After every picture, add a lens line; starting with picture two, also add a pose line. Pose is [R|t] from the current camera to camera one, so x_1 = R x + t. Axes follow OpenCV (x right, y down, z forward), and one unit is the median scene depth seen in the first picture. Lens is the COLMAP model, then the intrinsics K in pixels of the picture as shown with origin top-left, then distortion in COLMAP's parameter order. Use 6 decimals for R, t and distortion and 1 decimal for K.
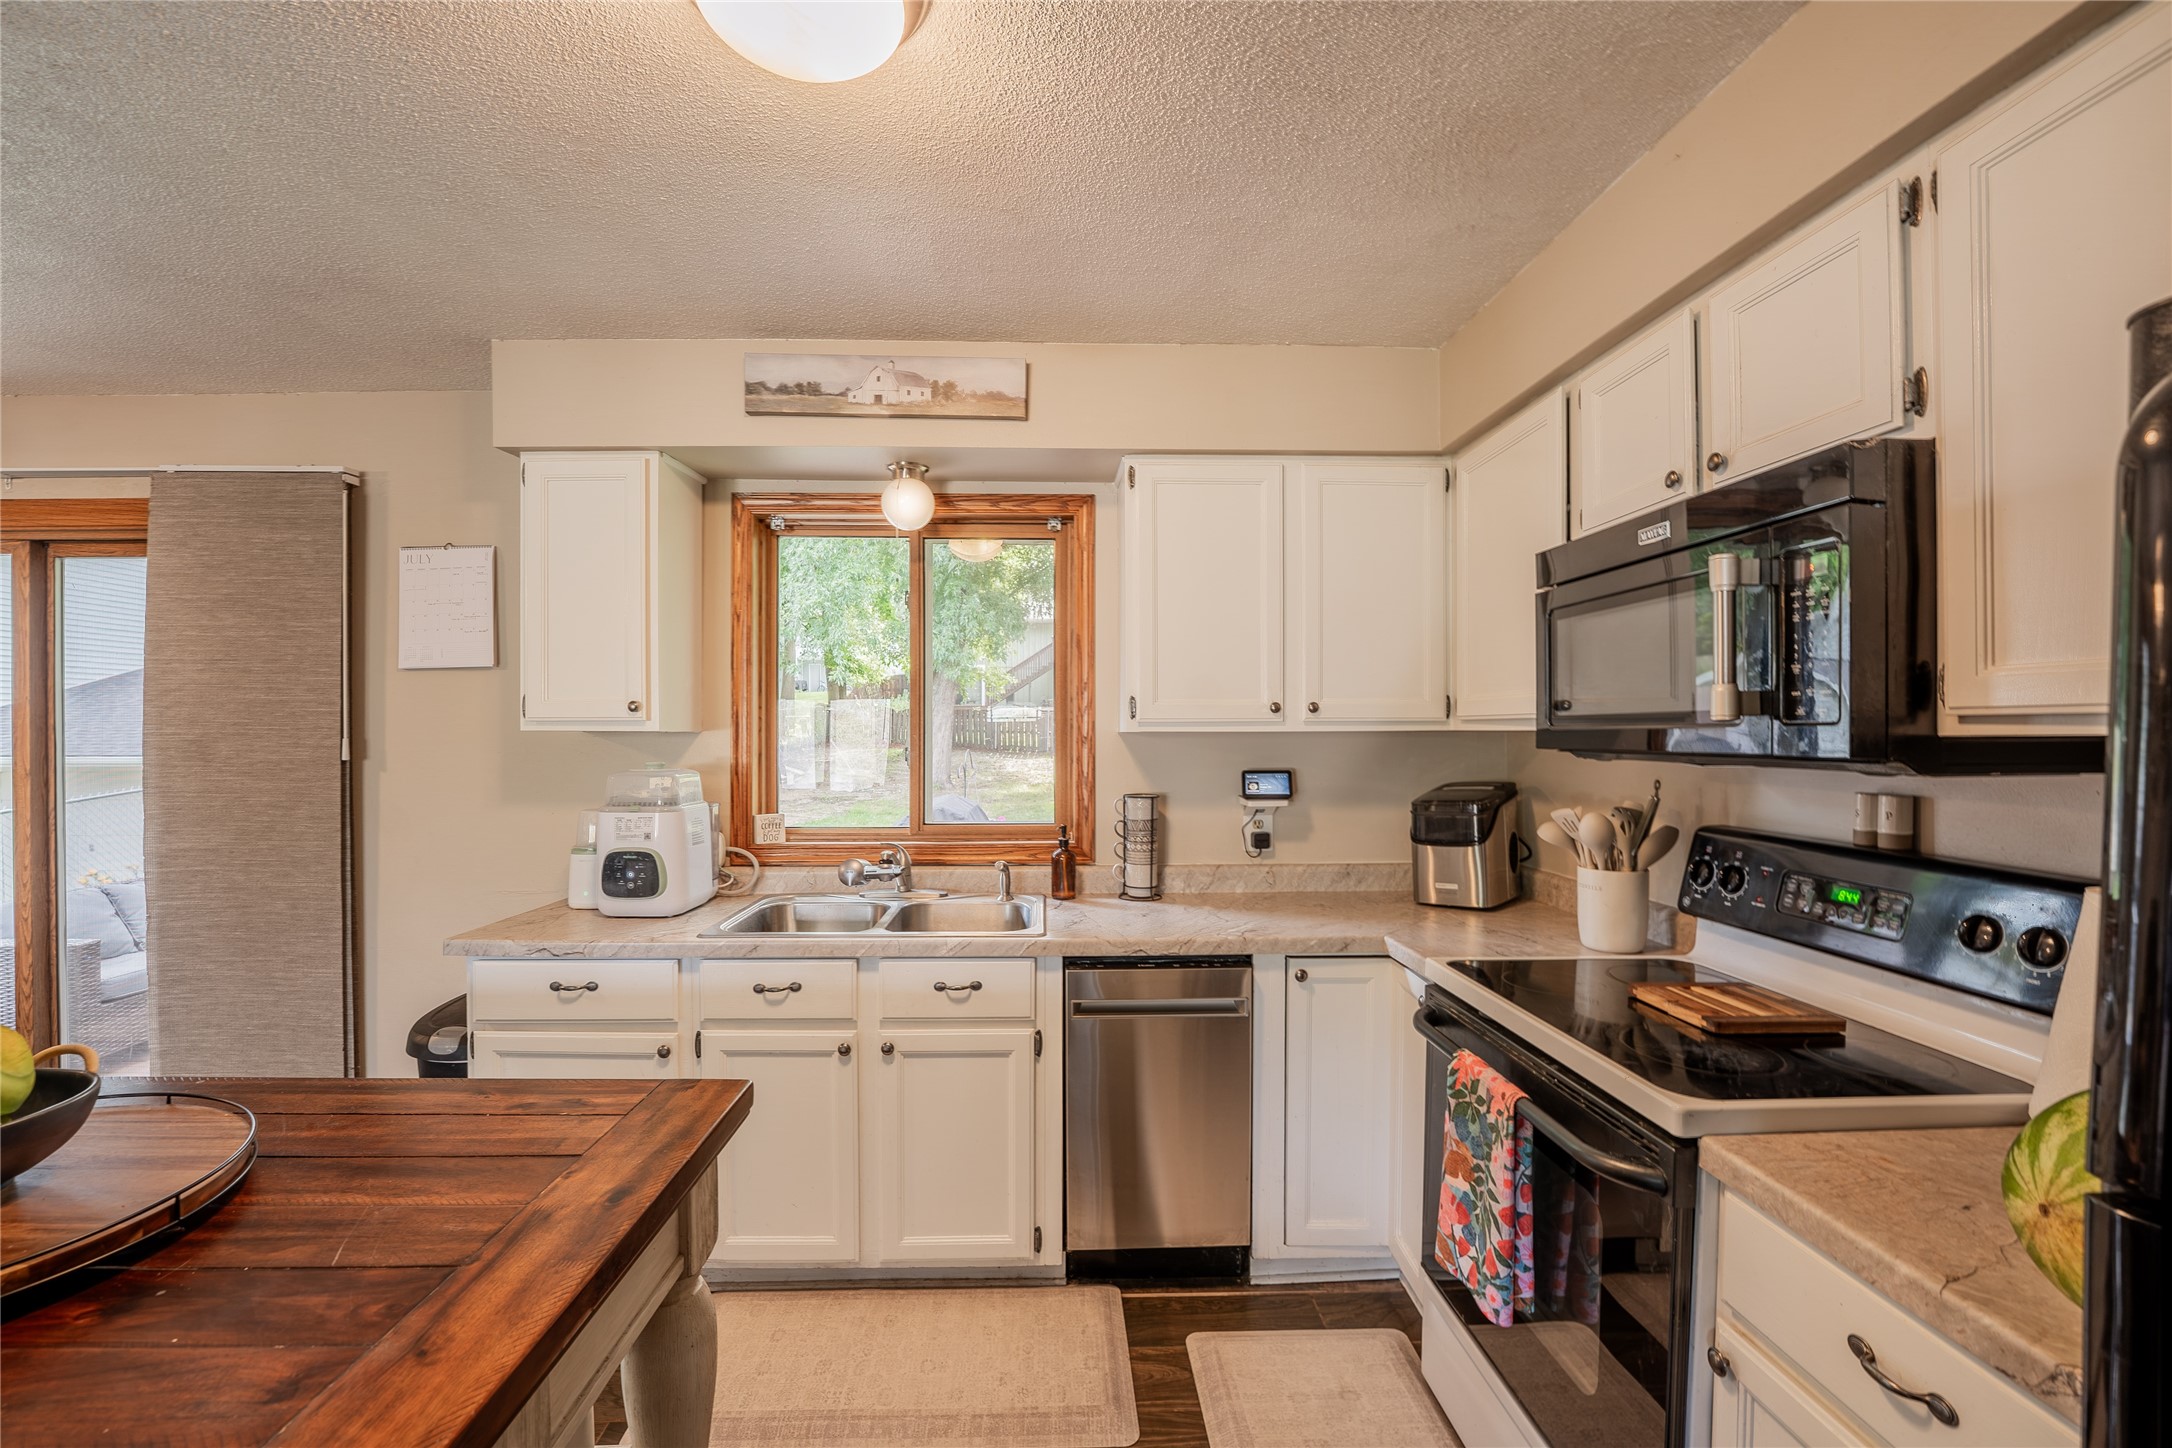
lens RADIAL K [[941.2, 0, 1088.7], [0, 941.2, 739.9], [0, 0, 1]] dist [-0.029098, 0.000446]
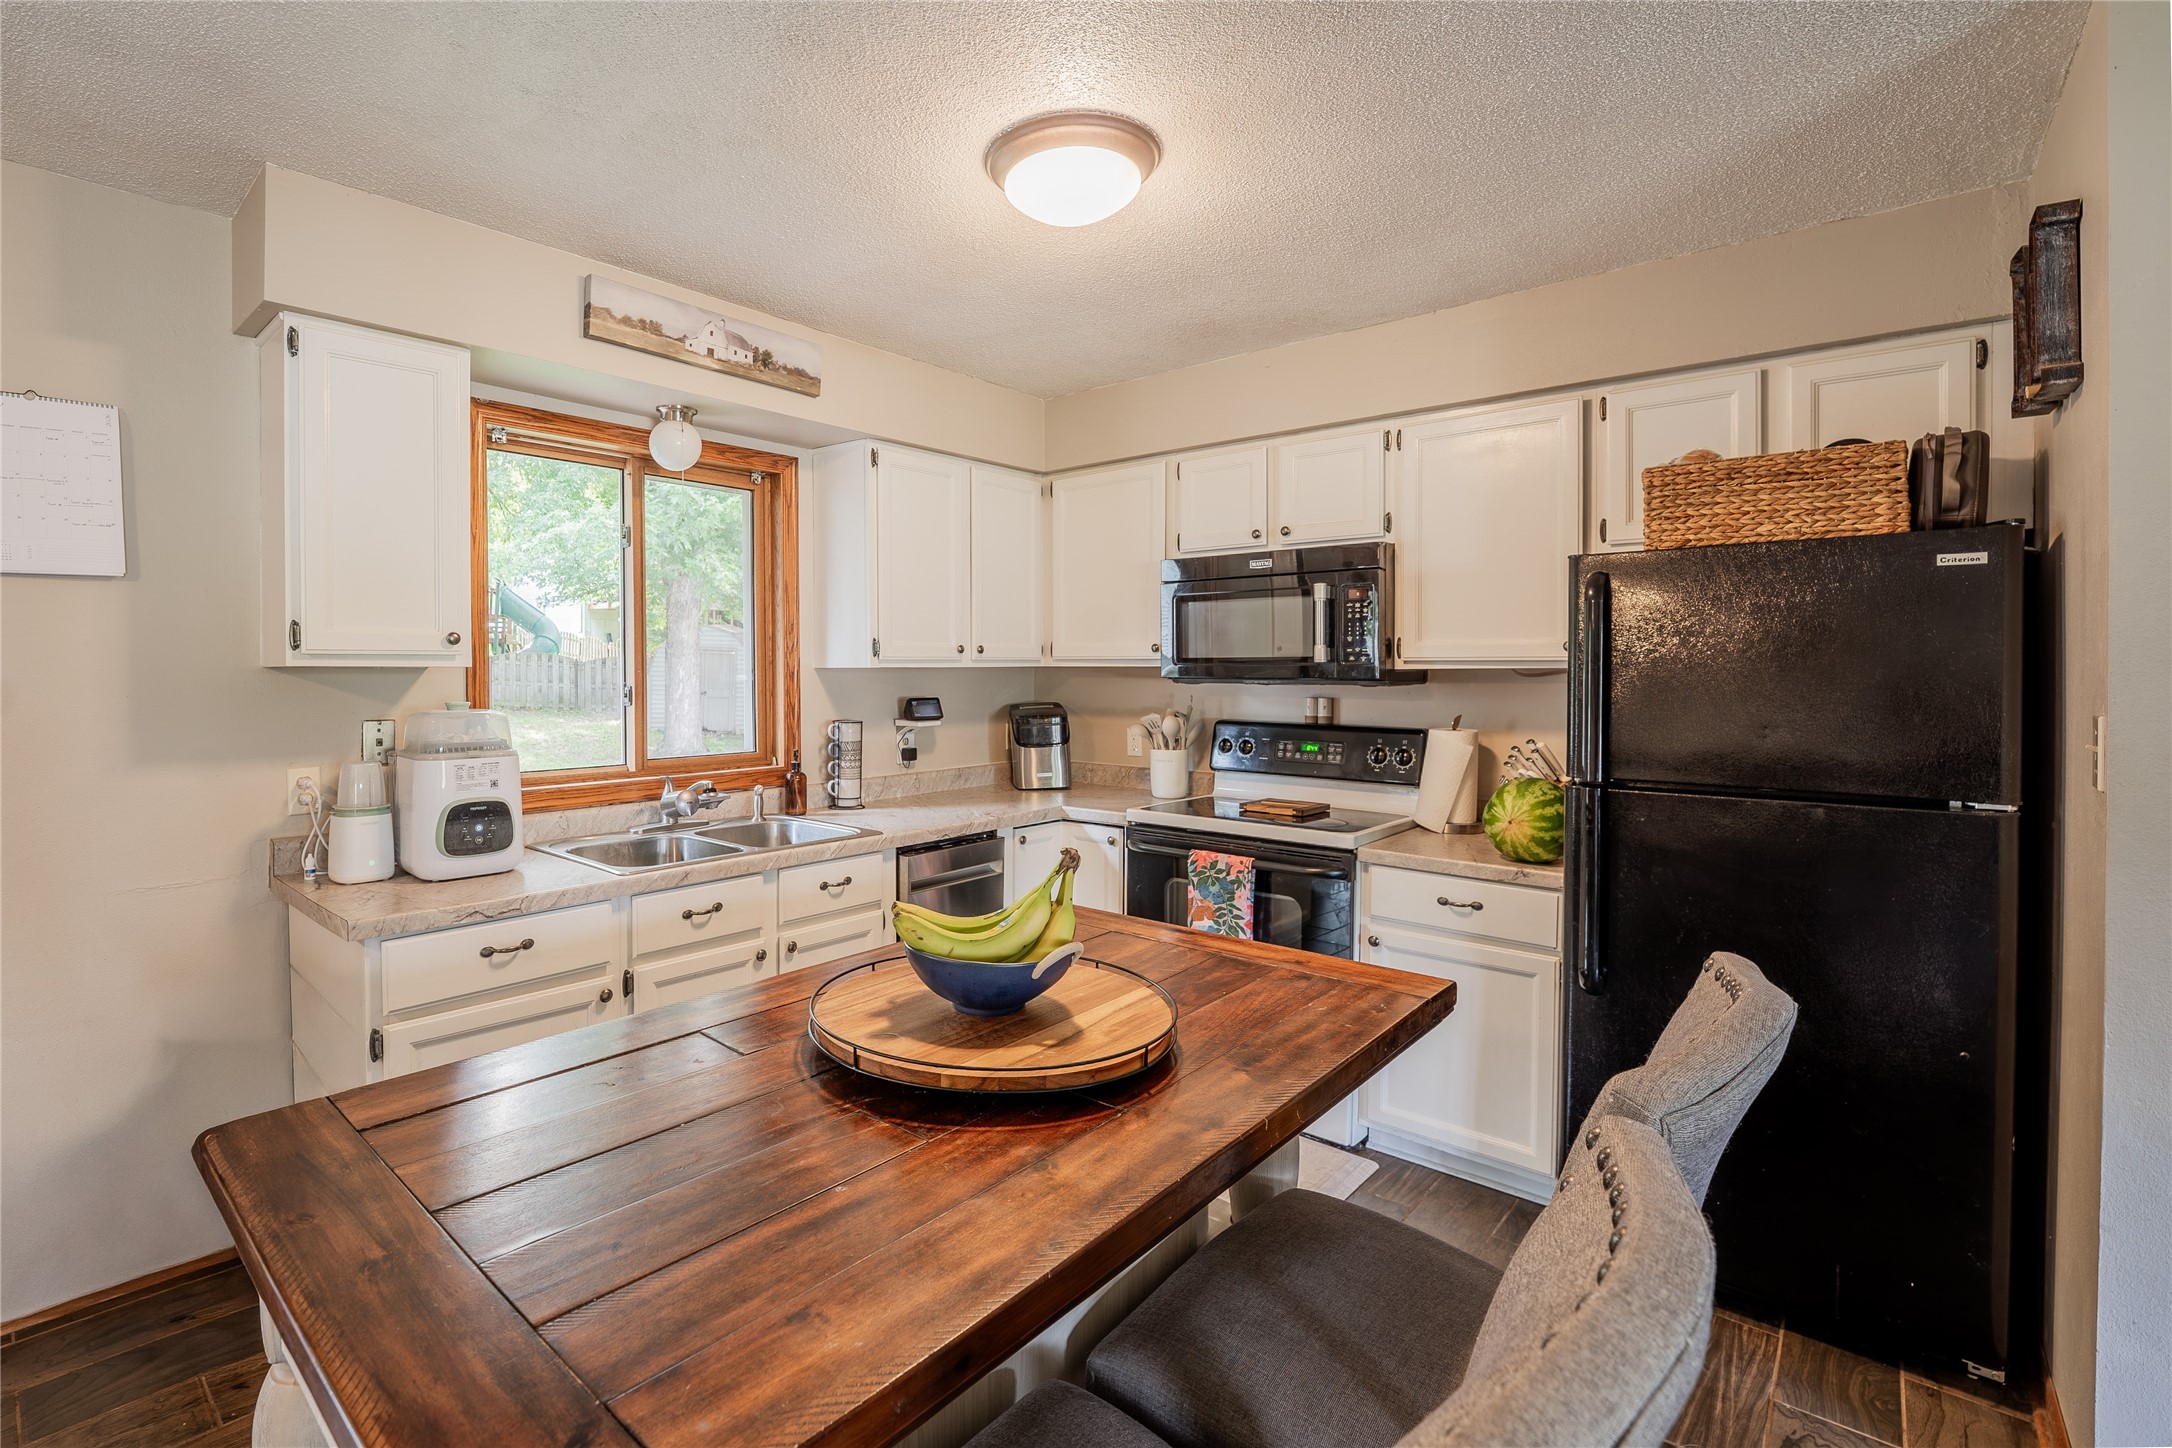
lens RADIAL K [[951.9, 0, 1084.6], [0, 951.9, 680.8], [0, 0, 1]] dist [-0.027766, -0.000093]
pose [[0.670390, -0.010548, 0.741934, -0.729792], [0.006246, 0.999944, 0.008573, -0.000226], [-0.741983, -0.001113, 0.670418, -0.027299]]
